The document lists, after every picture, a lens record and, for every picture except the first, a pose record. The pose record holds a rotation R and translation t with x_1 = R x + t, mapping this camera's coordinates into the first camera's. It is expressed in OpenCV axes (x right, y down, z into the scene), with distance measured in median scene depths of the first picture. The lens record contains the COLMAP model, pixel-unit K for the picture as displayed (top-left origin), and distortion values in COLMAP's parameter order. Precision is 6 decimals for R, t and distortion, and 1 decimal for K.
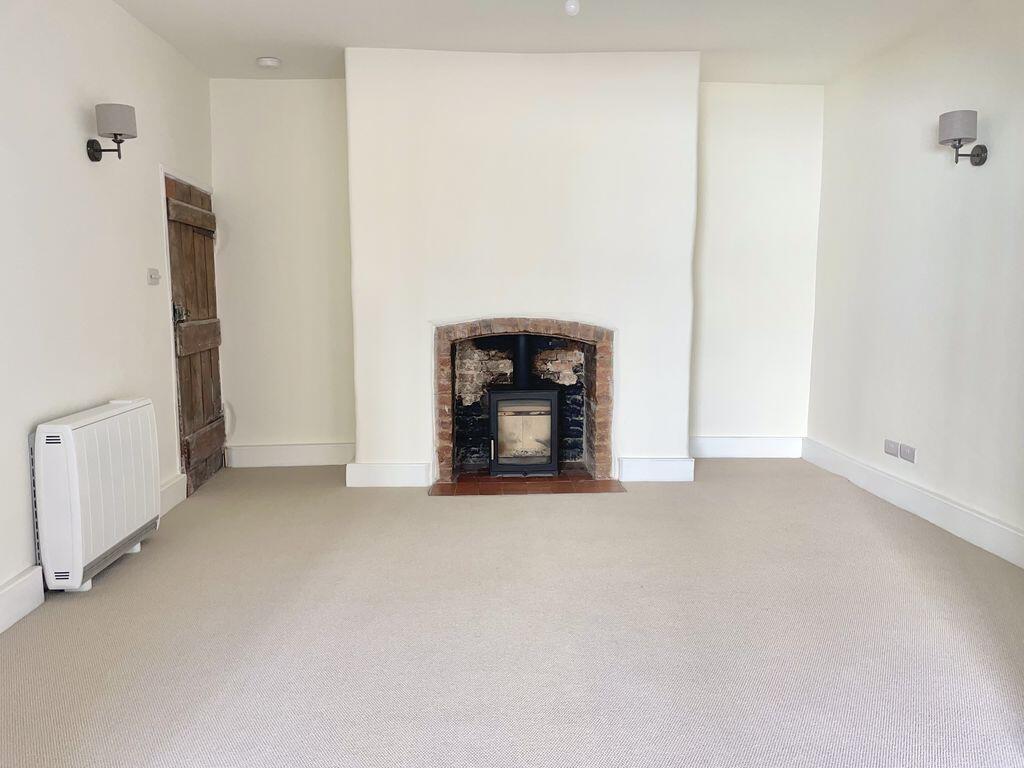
lens RADIAL K [[771.0, 0, 513.3], [0, 771.0, 387.8], [0, 0, 1]] dist [0.037476, -0.021181]
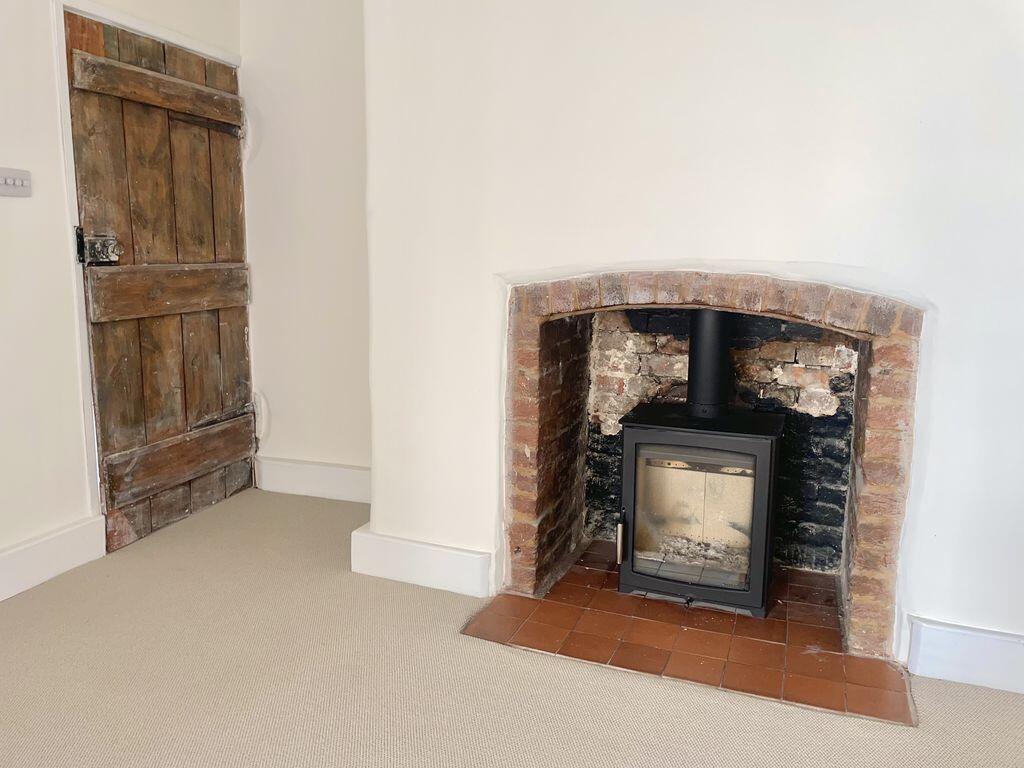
lens RADIAL K [[771.0, 0, 506.6], [0, 771.0, 374.8], [0, 0, 1]] dist [0.037476, -0.021181]
pose [[0.911788, 0.077833, -0.403219, 0.095335], [-0.061664, 0.996691, 0.052950, -0.046599], [0.406006, -0.023415, 0.913570, 0.524956]]
